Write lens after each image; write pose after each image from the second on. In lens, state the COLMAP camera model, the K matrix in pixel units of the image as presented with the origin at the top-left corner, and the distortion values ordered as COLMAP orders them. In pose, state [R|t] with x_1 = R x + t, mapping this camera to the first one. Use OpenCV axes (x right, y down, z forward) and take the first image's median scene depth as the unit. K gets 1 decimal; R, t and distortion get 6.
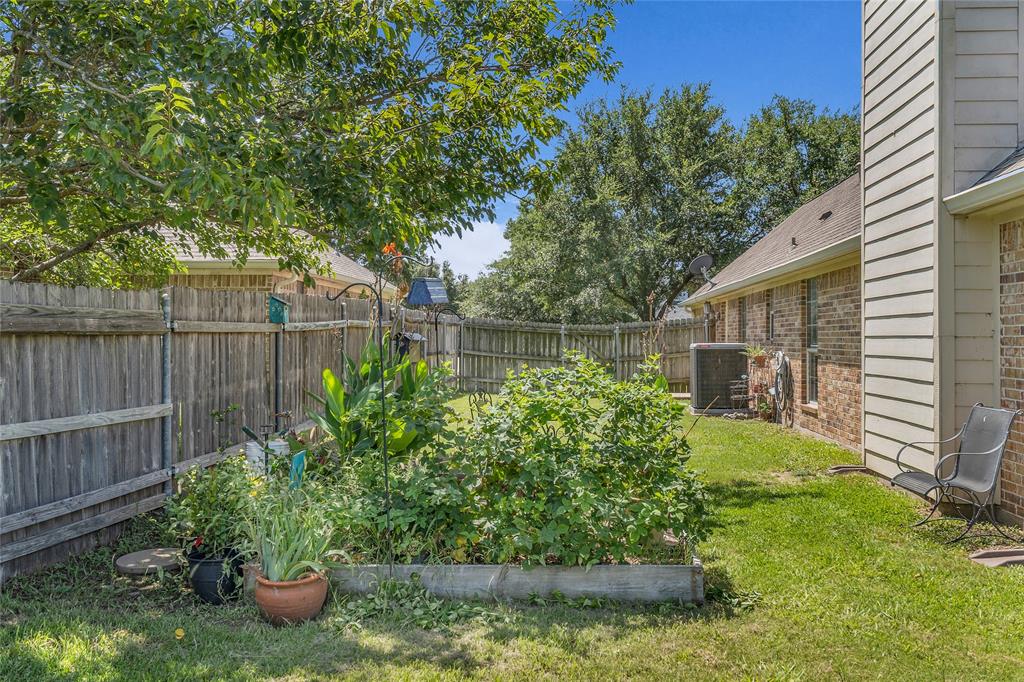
lens RADIAL K [[885.1, 0, 512.8], [0, 885.1, 343.1], [0, 0, 1]] dist [-0.016267, -0.006477]
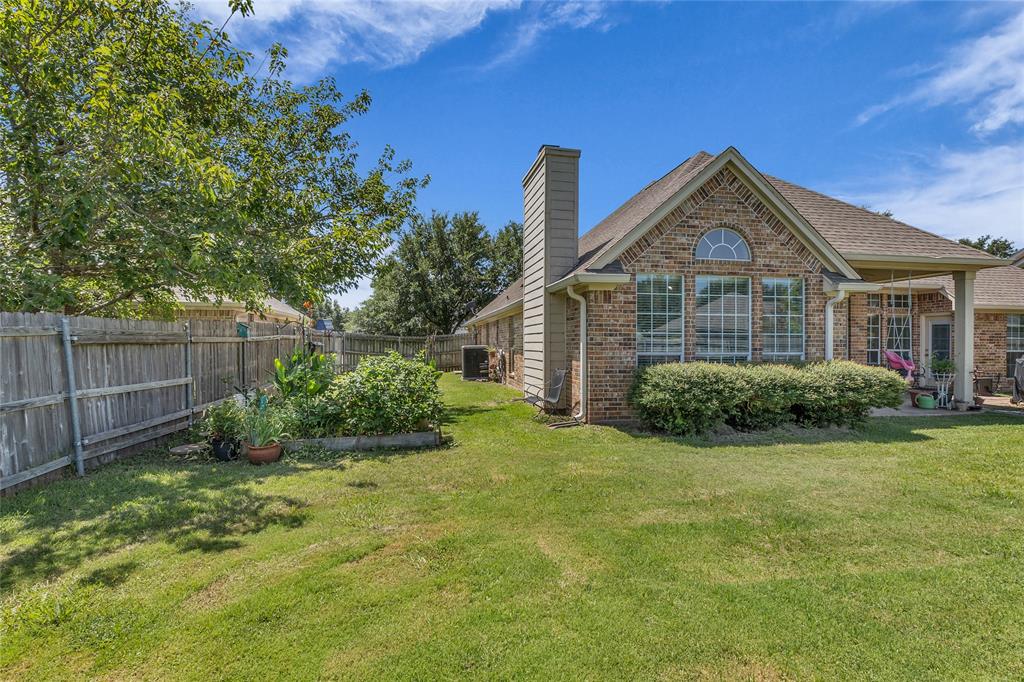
lens RADIAL K [[489.5, 0, 510.0], [0, 489.5, 347.3], [0, 0, 1]] dist [0.002024, 0.000702]
pose [[0.964854, -0.008978, 0.262634, 0.028519], [0.008320, 0.999959, 0.003618, 0.001285], [-0.262656, -0.001306, 0.964889, -0.299907]]
